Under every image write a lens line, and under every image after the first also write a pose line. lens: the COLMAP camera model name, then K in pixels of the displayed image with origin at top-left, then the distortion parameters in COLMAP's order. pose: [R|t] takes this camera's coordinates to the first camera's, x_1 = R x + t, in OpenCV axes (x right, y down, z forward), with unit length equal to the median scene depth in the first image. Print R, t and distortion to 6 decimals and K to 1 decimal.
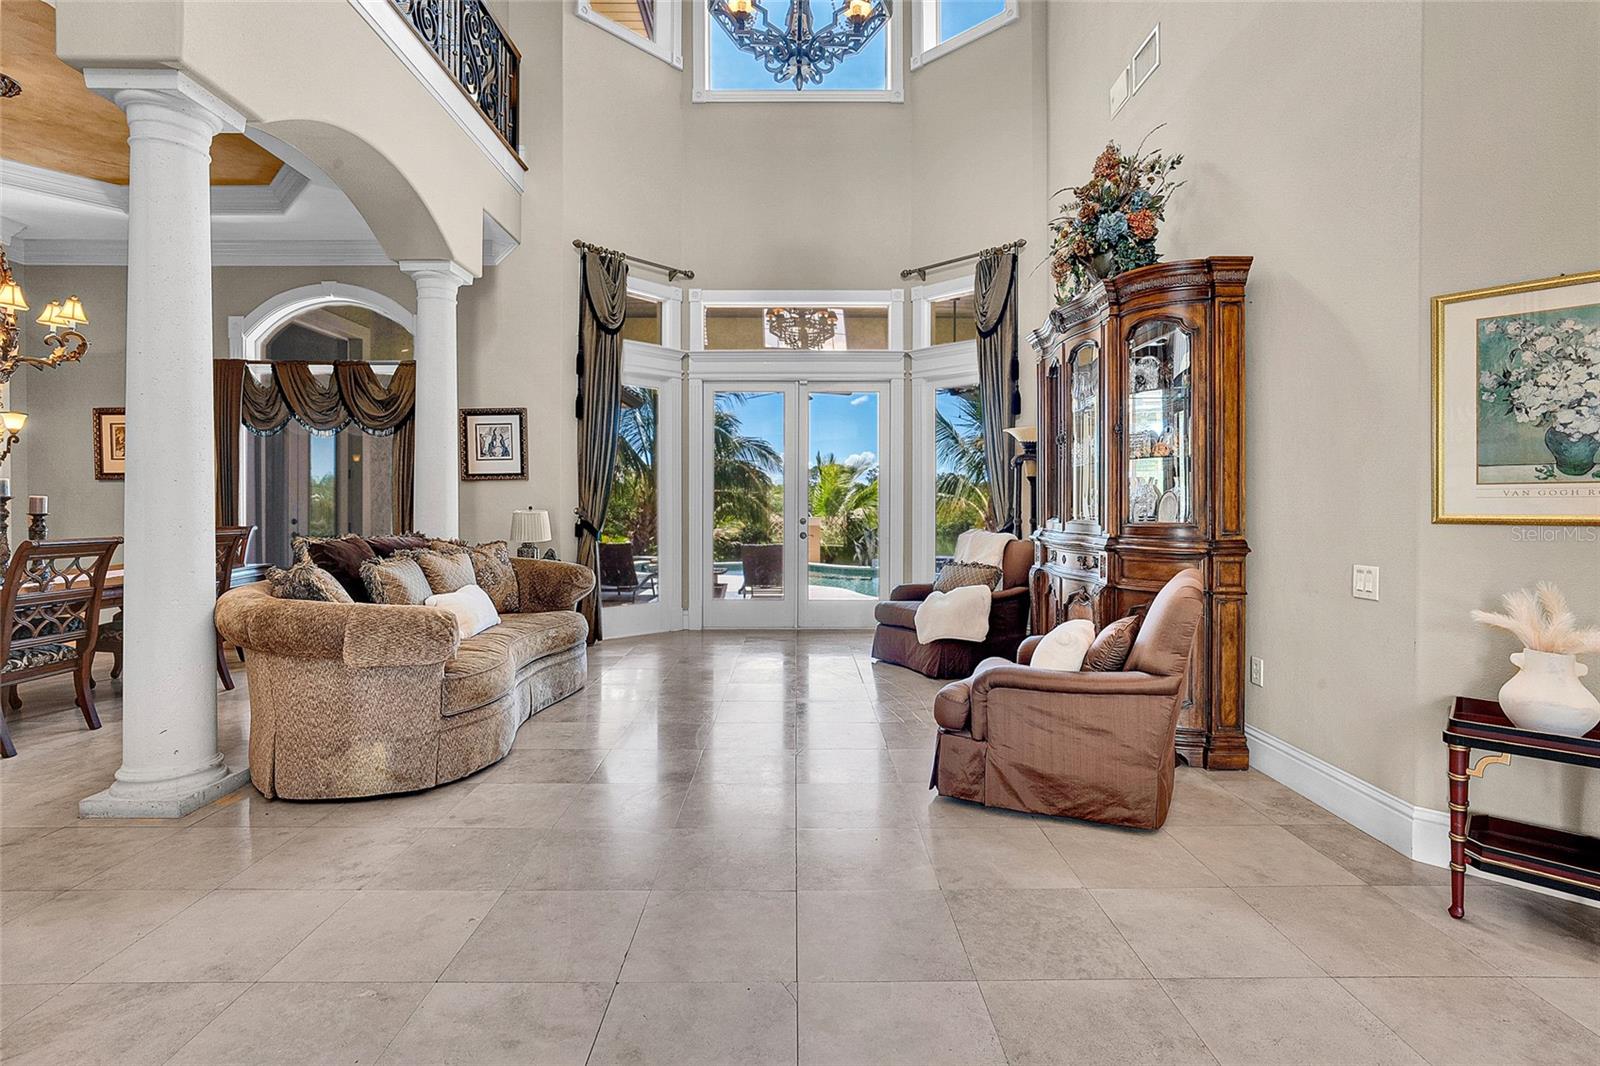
lens RADIAL K [[751.3, 0, 793.8], [0, 751.3, 502.7], [0, 0, 1]] dist [-0.012512, 0.005156]
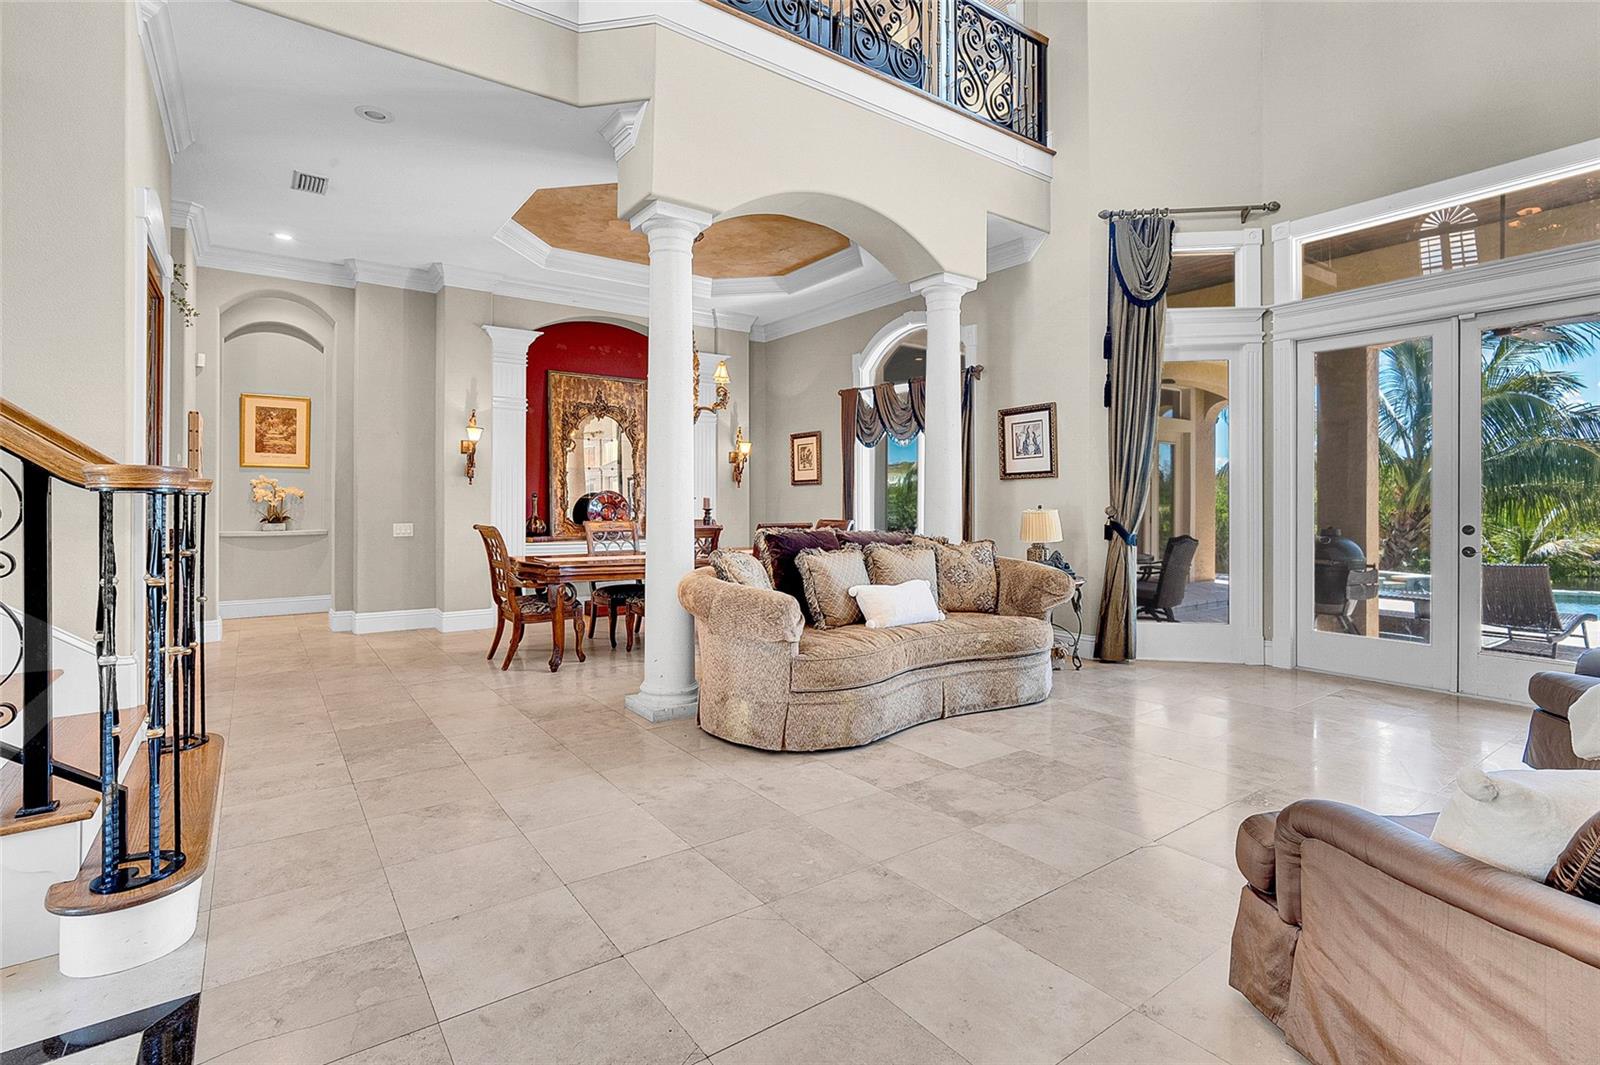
lens RADIAL K [[753.5, 0, 797.0], [0, 753.5, 497.2], [0, 0, 1]] dist [-0.015415, 0.000143]
pose [[0.582906, -0.004802, -0.812526, 0.230442], [0.000243, 0.999984, -0.005736, -0.000088], [0.812540, 0.003146, 0.582897, 0.174123]]
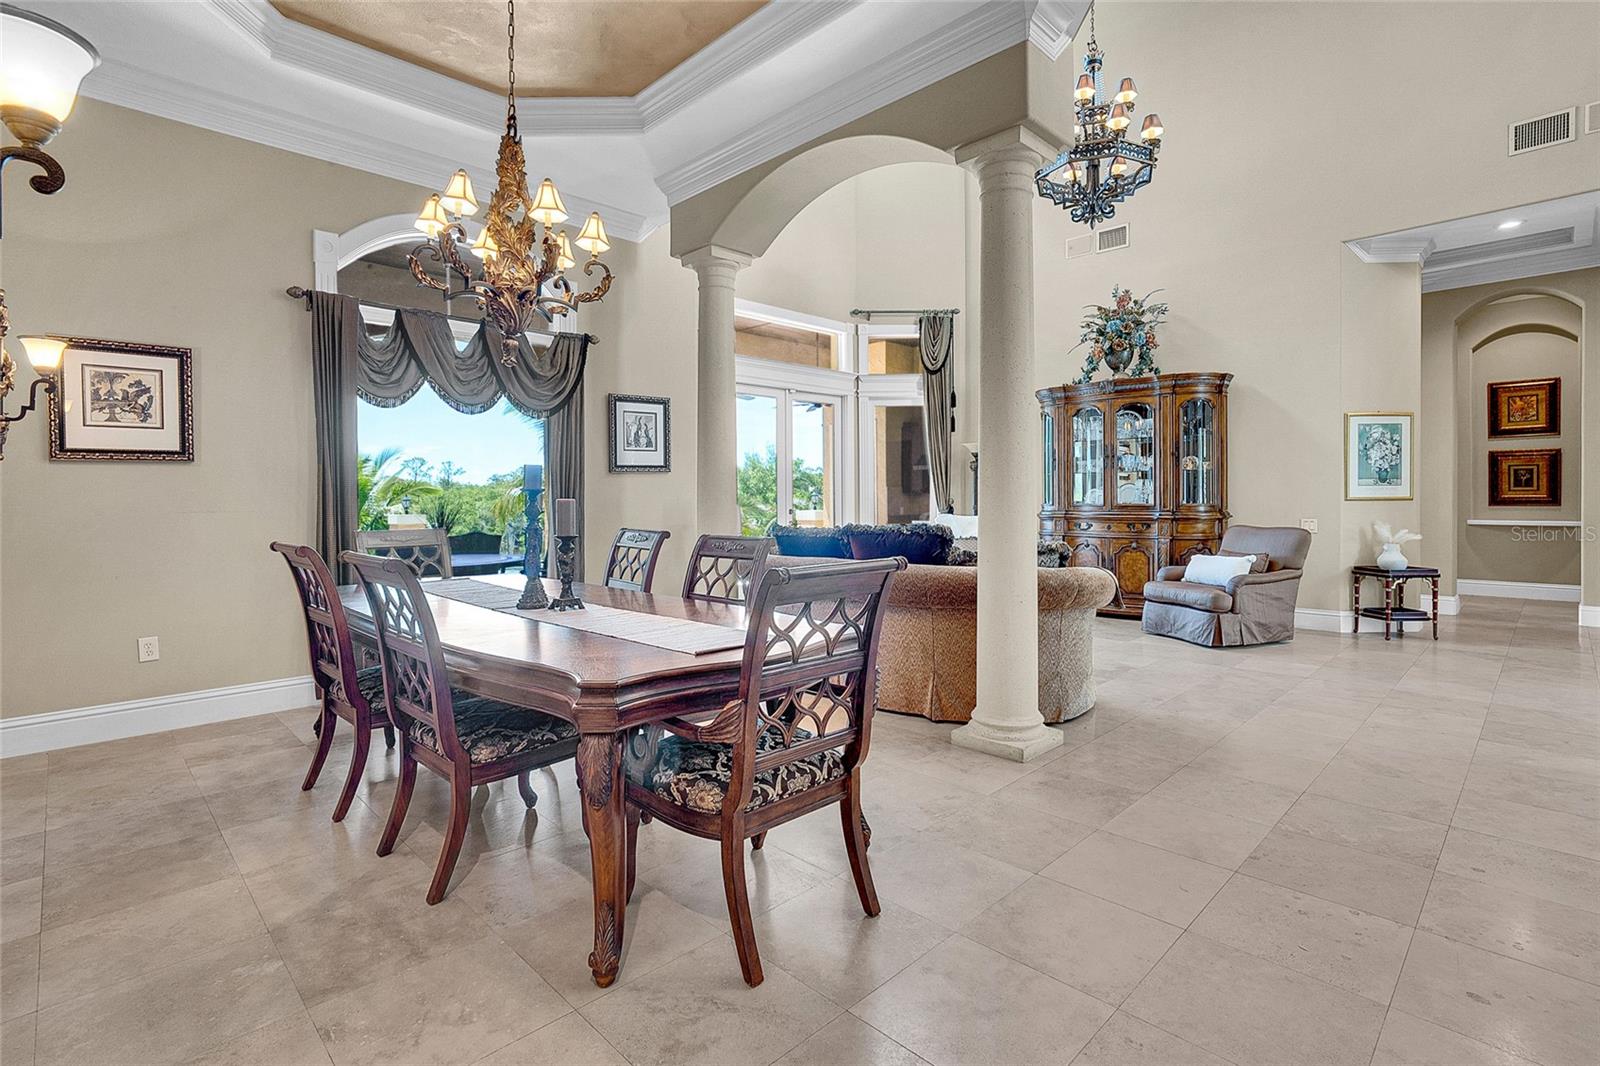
lens RADIAL K [[767.9, 0, 800.8], [0, 767.9, 502.4], [0, 0, 1]] dist [-0.016615, 0.008489]
pose [[0.711734, -0.010213, 0.702375, -0.932451], [0.005525, 0.999945, 0.008941, -0.000065], [-0.702427, -0.002483, 0.711751, 0.176714]]
